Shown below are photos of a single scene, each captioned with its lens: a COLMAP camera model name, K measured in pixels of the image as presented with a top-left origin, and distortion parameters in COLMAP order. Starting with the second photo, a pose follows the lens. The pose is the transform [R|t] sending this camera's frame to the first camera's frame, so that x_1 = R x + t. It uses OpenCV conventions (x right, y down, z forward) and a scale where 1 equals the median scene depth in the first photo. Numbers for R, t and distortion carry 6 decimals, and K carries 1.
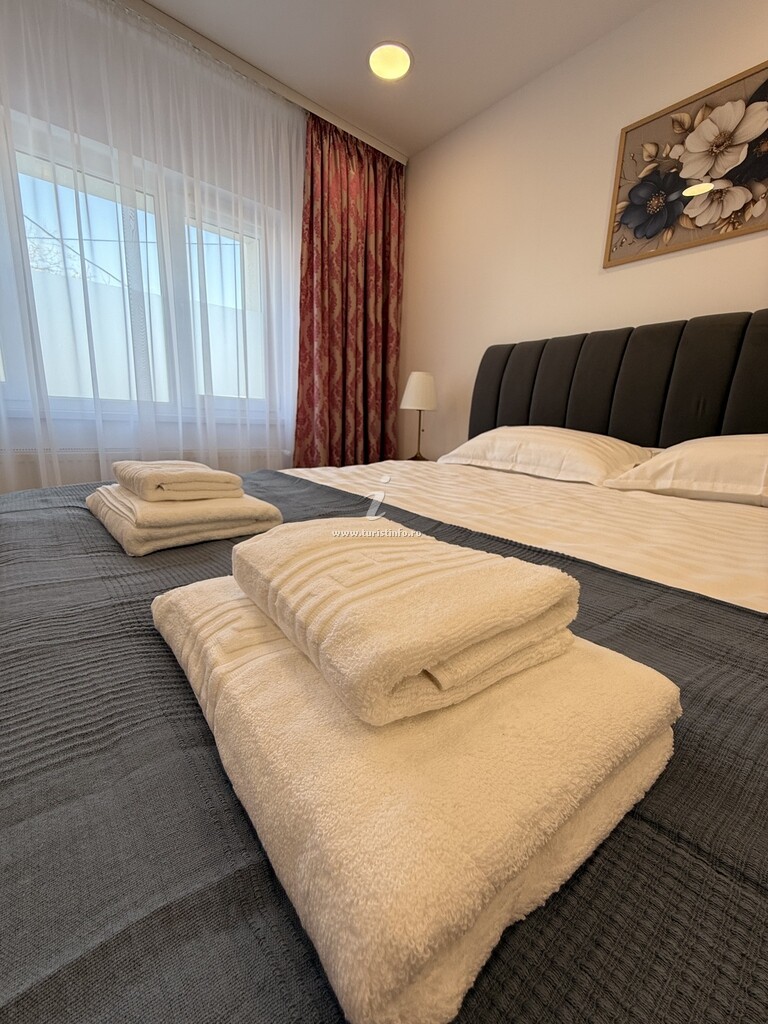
lens RADIAL K [[414.9, 0, 380.1], [0, 414.9, 508.7], [0, 0, 1]] dist [0.002843, -0.000616]
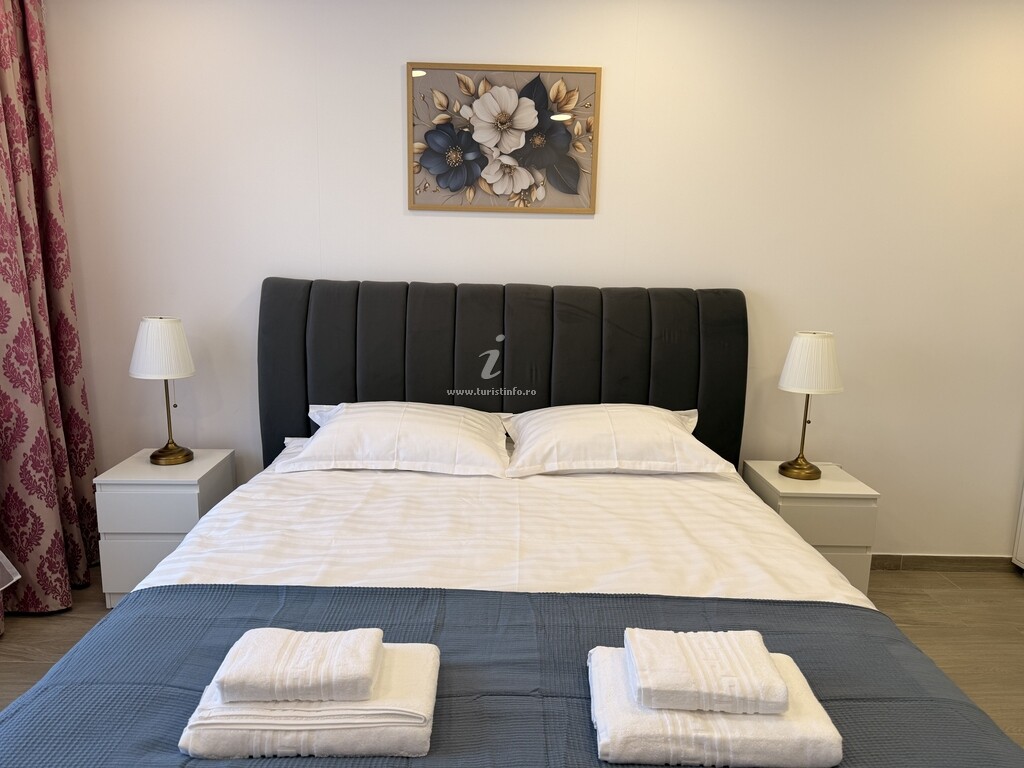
lens RADIAL K [[727.4, 0, 515.7], [0, 727.4, 392.8], [0, 0, 1]] dist [0.077268, -0.060759]
pose [[0.626104, -0.167034, 0.761639, -0.585693], [0.162920, 0.983250, 0.081707, -0.302135], [-0.762530, 0.072929, 0.642830, -0.139081]]
